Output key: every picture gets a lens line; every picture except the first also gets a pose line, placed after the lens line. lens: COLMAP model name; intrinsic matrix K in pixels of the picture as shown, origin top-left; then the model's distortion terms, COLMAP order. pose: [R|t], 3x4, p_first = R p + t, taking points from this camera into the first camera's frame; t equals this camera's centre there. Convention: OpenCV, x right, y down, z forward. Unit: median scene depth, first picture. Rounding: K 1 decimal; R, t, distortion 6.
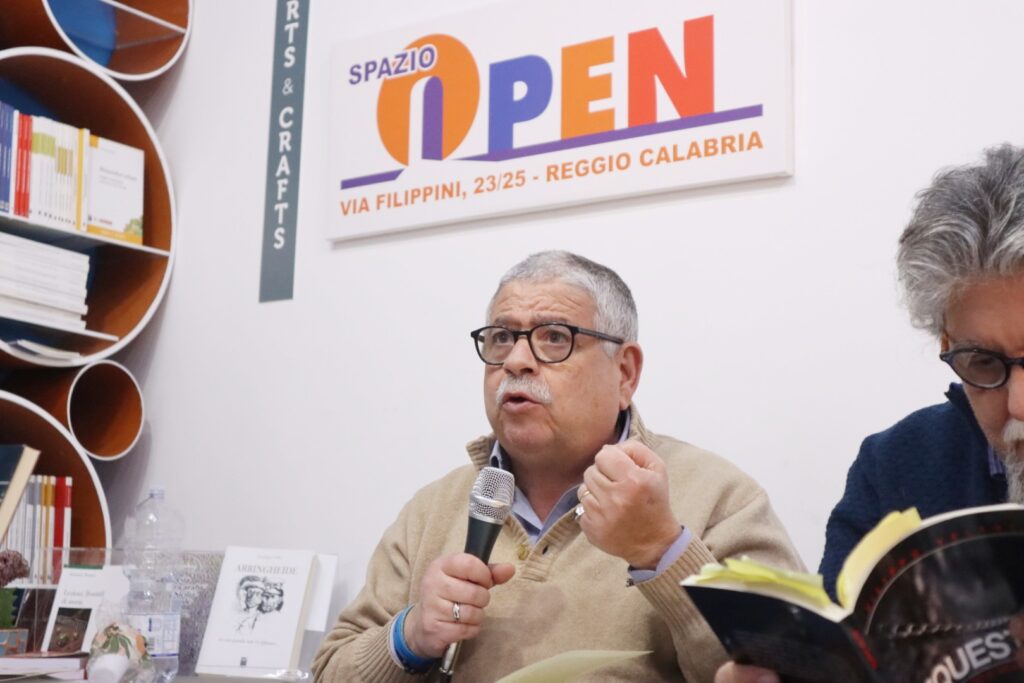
lens RADIAL K [[1508.2, 0, 525.8], [0, 1508.2, 336.1], [0, 0, 1]] dist [0.031602, 0.000000]
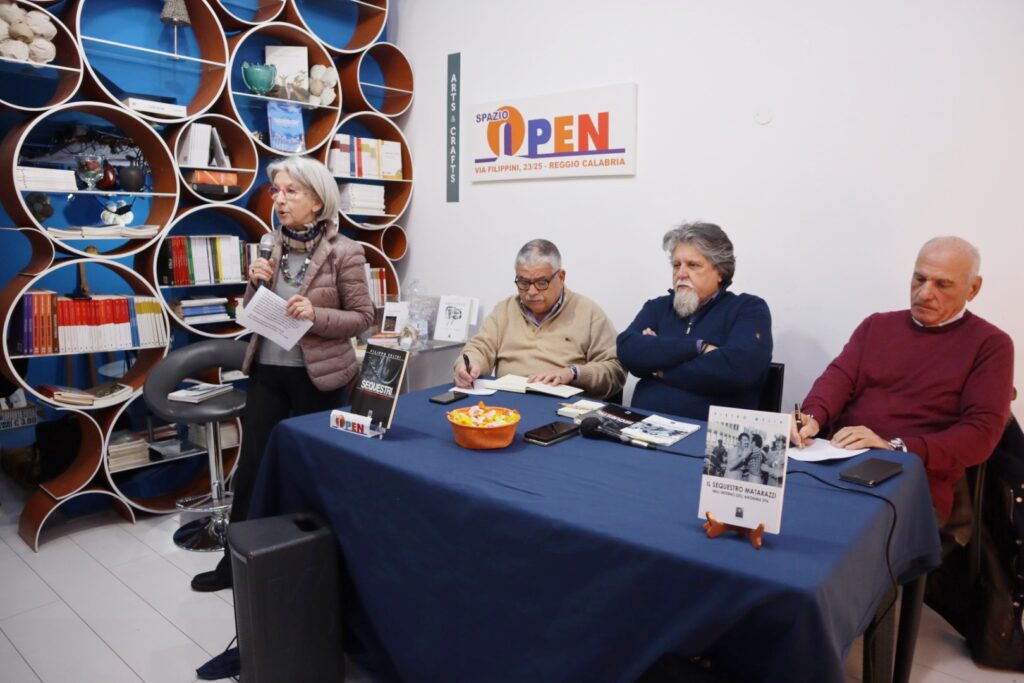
lens RADIAL K [[709.9, 0, 515.6], [0, 709.9, 340.7], [0, 0, 1]] dist [-0.127576, 0.076659]
pose [[0.997157, -0.005081, -0.075175, 0.044211], [0.027890, 0.951745, 0.305619, -0.185486], [0.069995, -0.306847, 0.949182, -0.292716]]
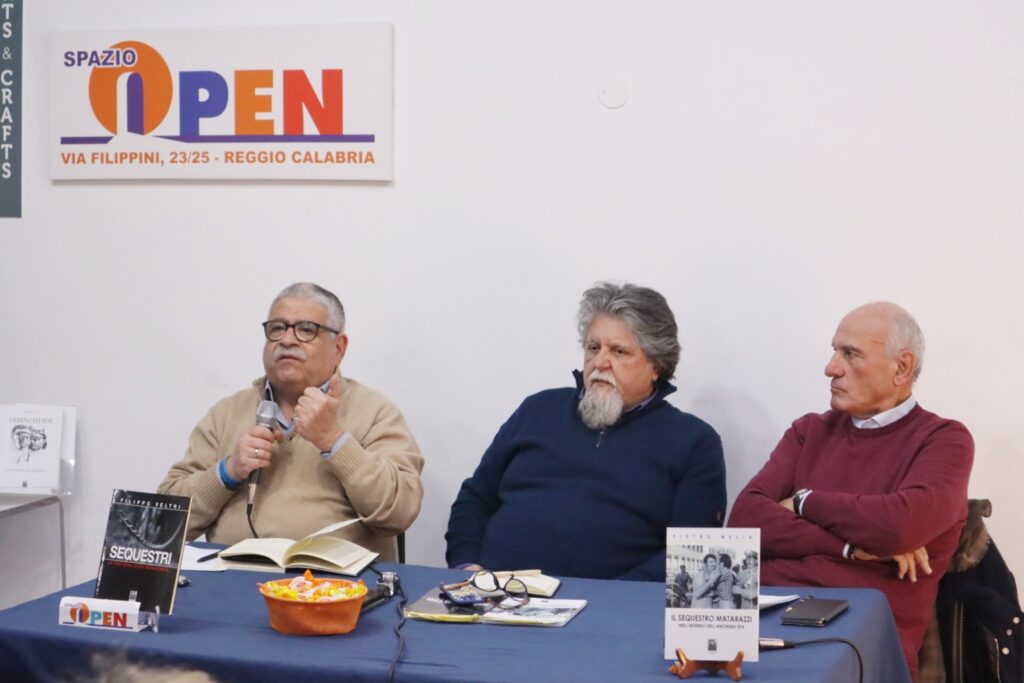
lens RADIAL K [[1933.7, 0, 522.1], [0, 1933.7, 341.2], [0, 0, 1]] dist [-0.139884, 0.000000]
pose [[0.952573, -0.040126, 0.301654, -0.268470], [-0.031398, 0.973019, 0.228579, -0.350725], [-0.302687, -0.227210, 0.925611, -0.823653]]
